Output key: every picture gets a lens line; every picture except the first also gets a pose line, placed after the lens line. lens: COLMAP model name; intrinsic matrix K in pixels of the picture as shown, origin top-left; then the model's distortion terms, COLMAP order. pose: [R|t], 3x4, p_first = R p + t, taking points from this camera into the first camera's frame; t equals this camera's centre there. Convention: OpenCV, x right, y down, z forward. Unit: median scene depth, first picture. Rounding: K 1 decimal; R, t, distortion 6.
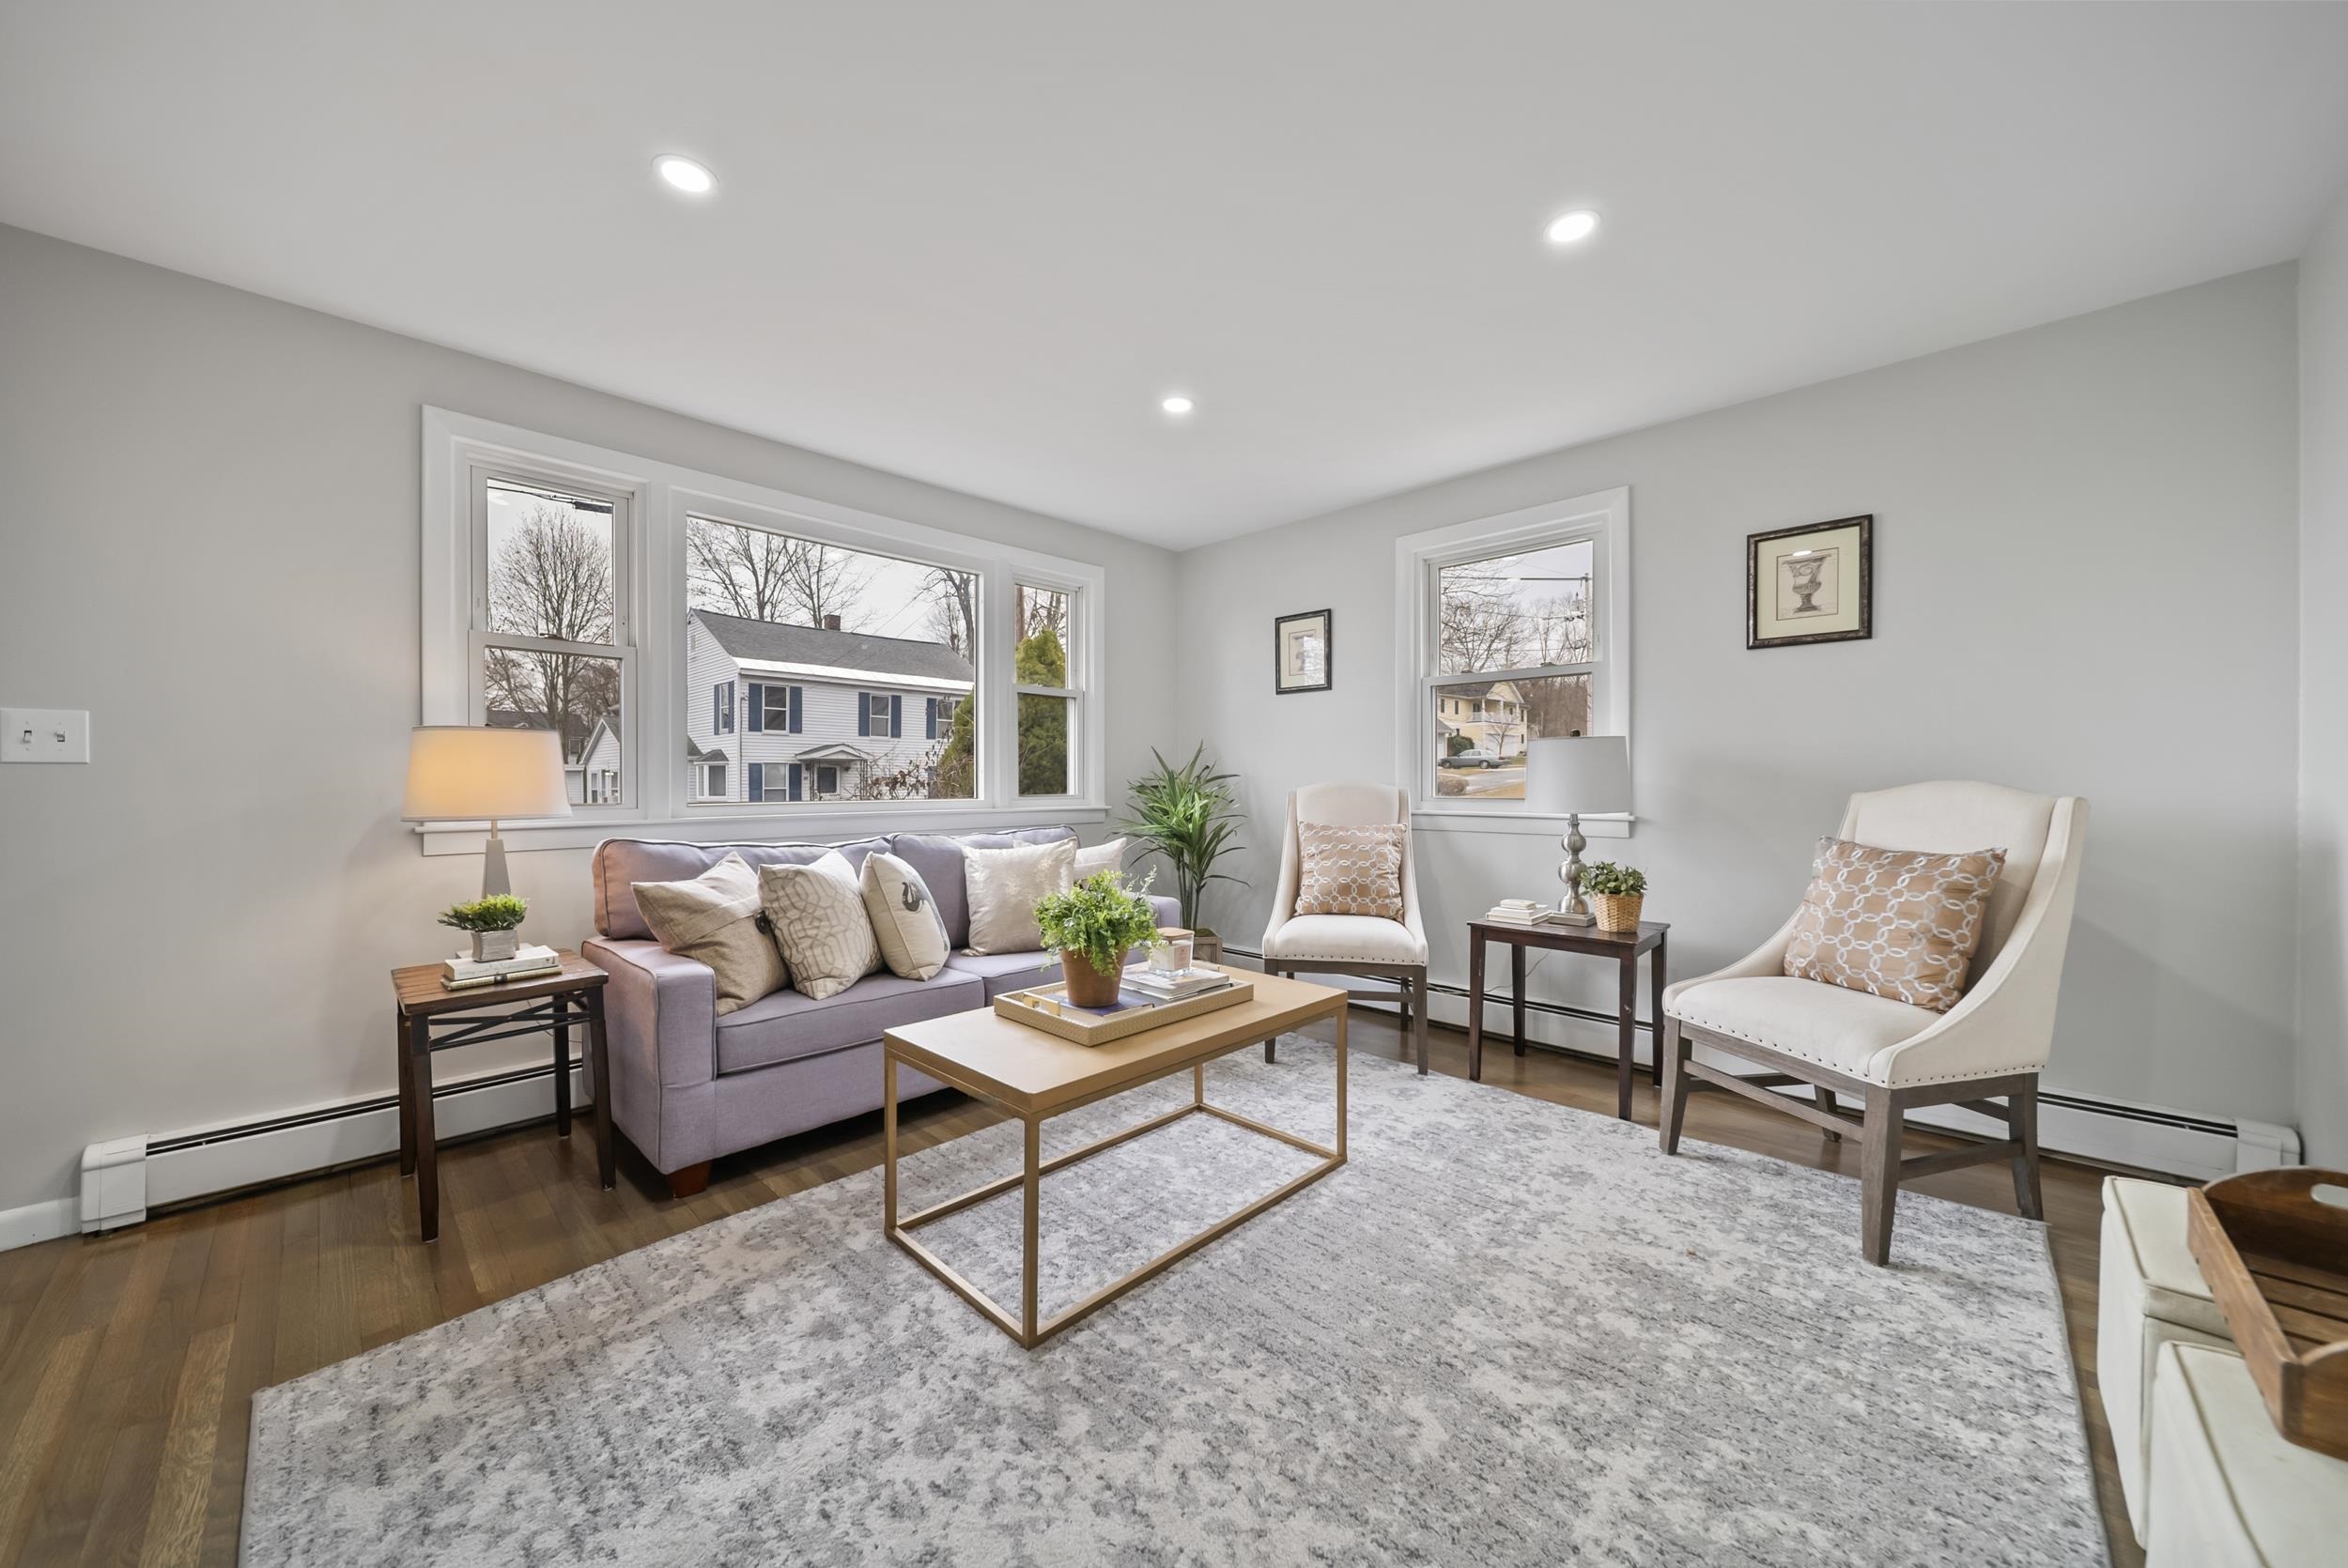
lens RADIAL K [[825.8, 0, 1181.9], [0, 825.8, 790.4], [0, 0, 1]] dist [-0.002527, -0.000552]
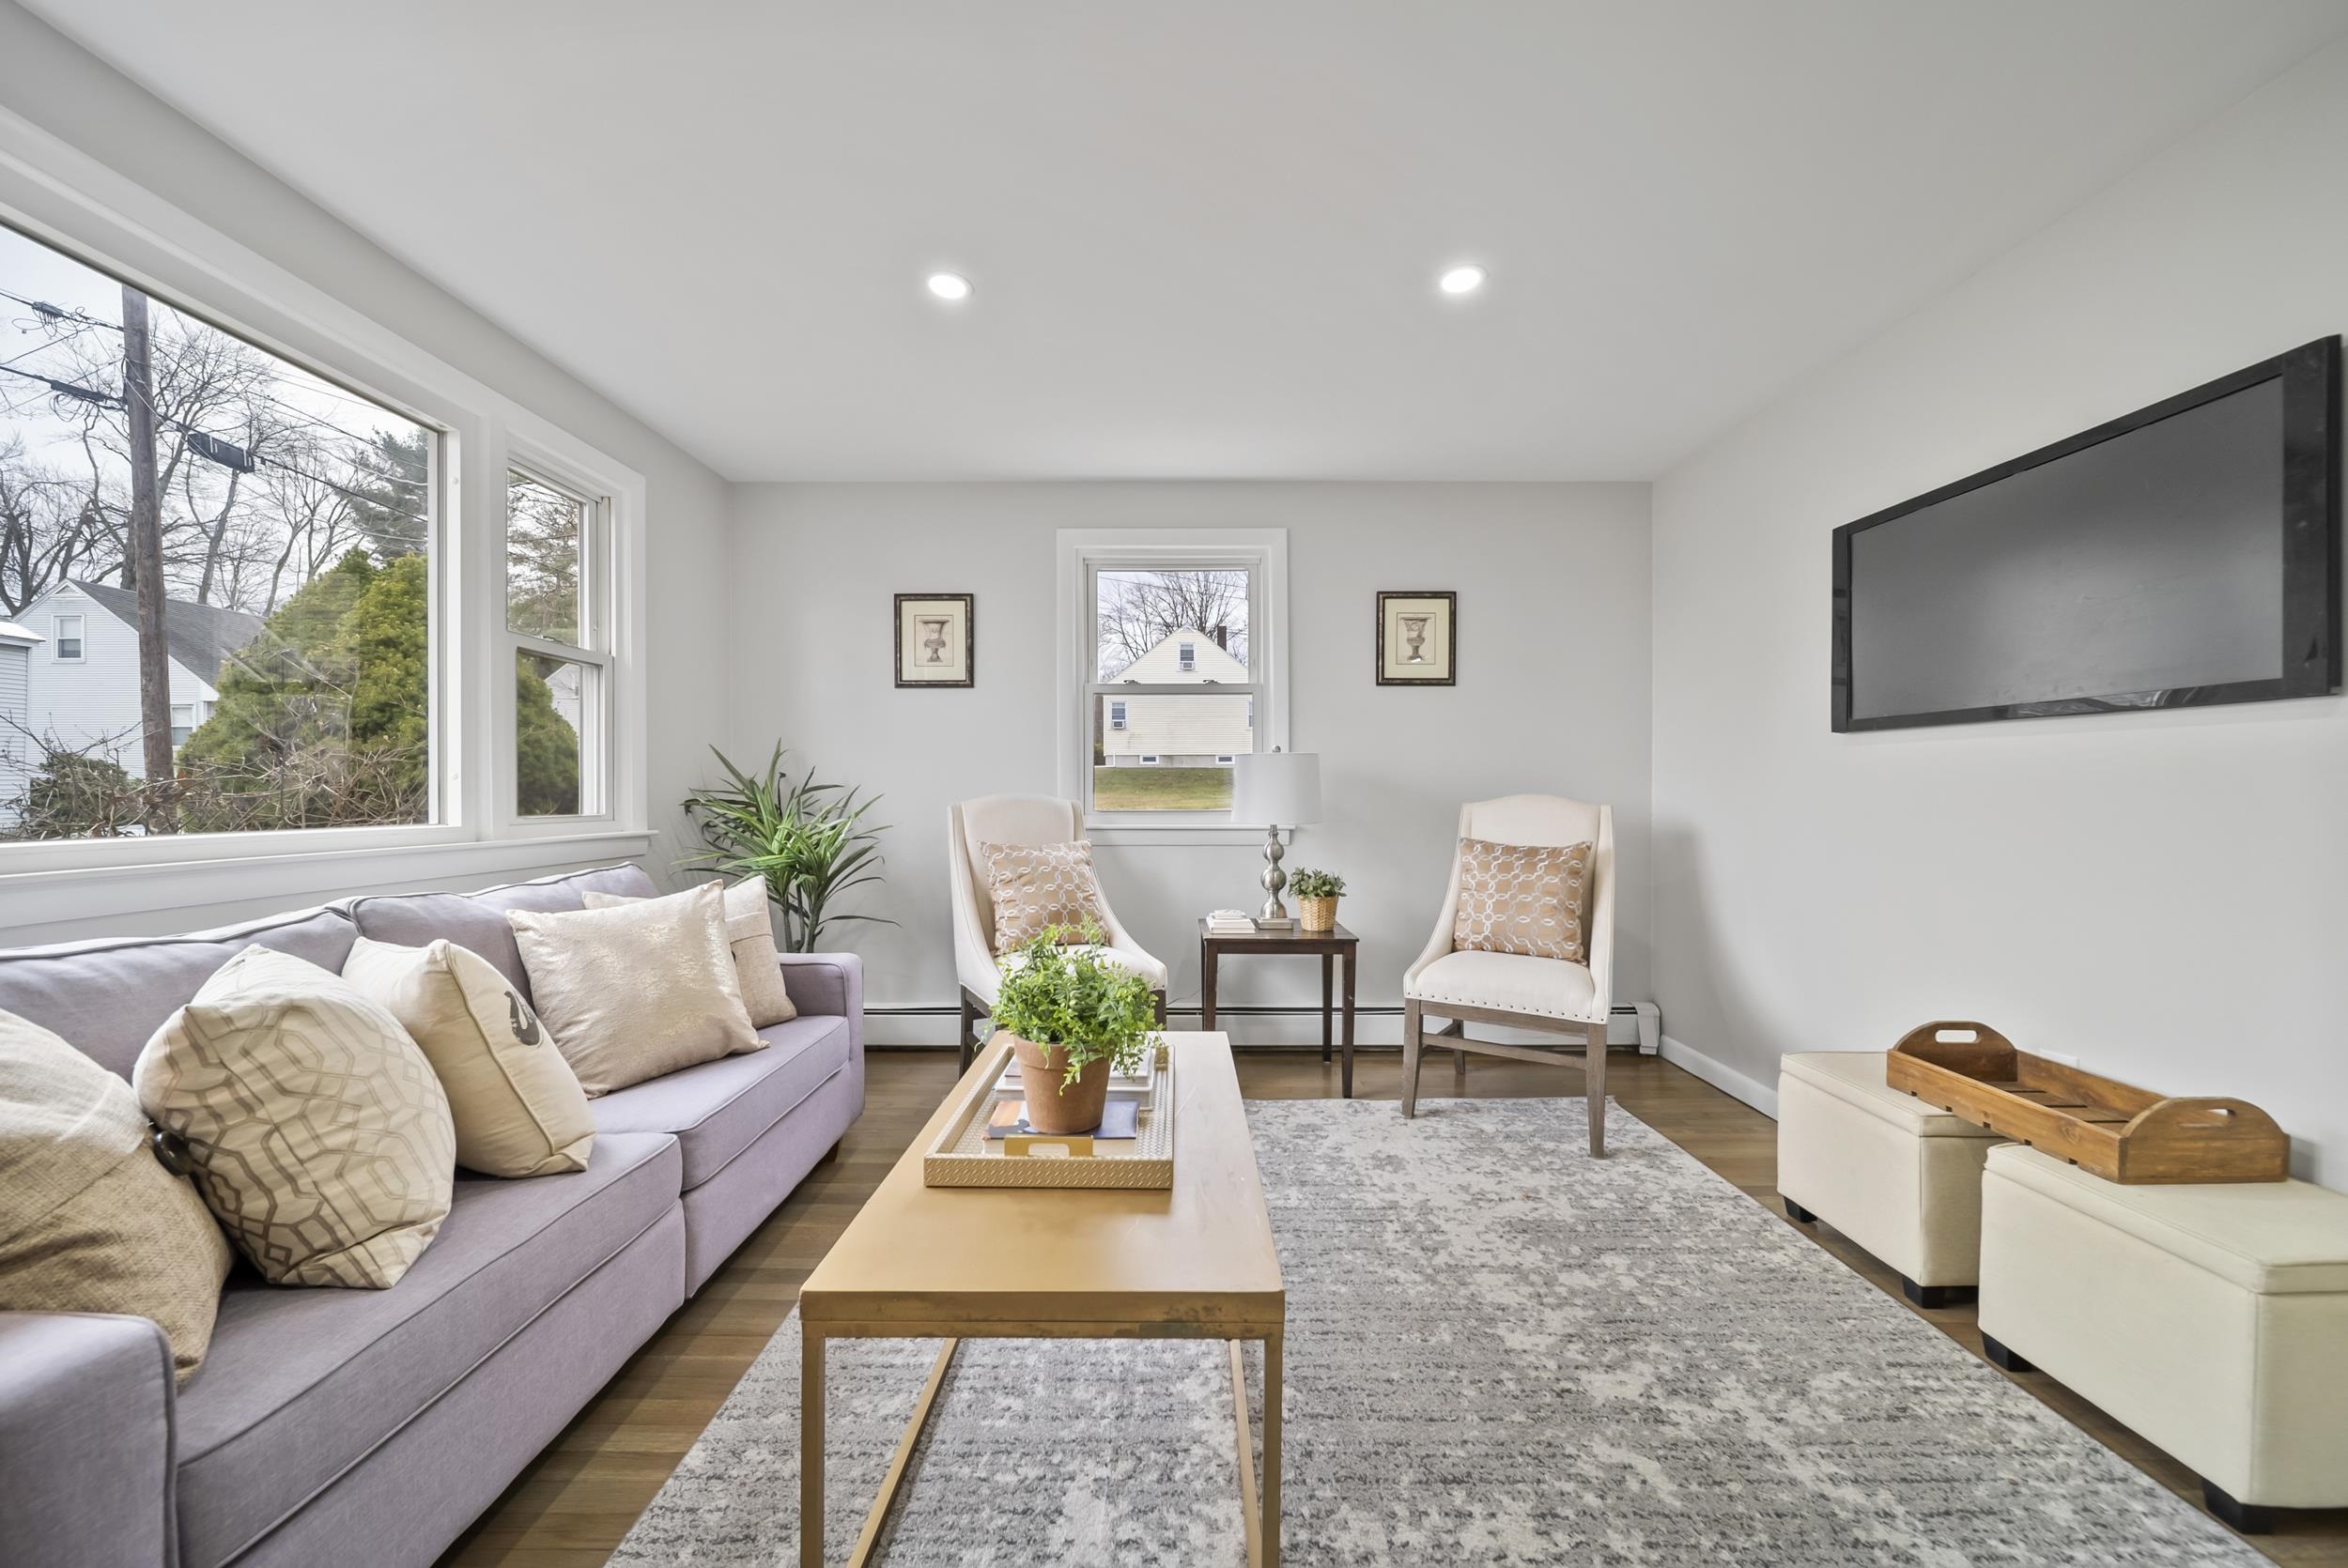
lens RADIAL K [[825.8, 0, 1176.9], [0, 825.8, 799.4], [0, 0, 1]] dist [-0.002527, -0.000552]
pose [[0.728271, -0.005311, 0.685269, -0.418951], [0.006758, 0.999977, 0.000568, -0.006892], [-0.685256, 0.004217, 0.728290, 0.368753]]
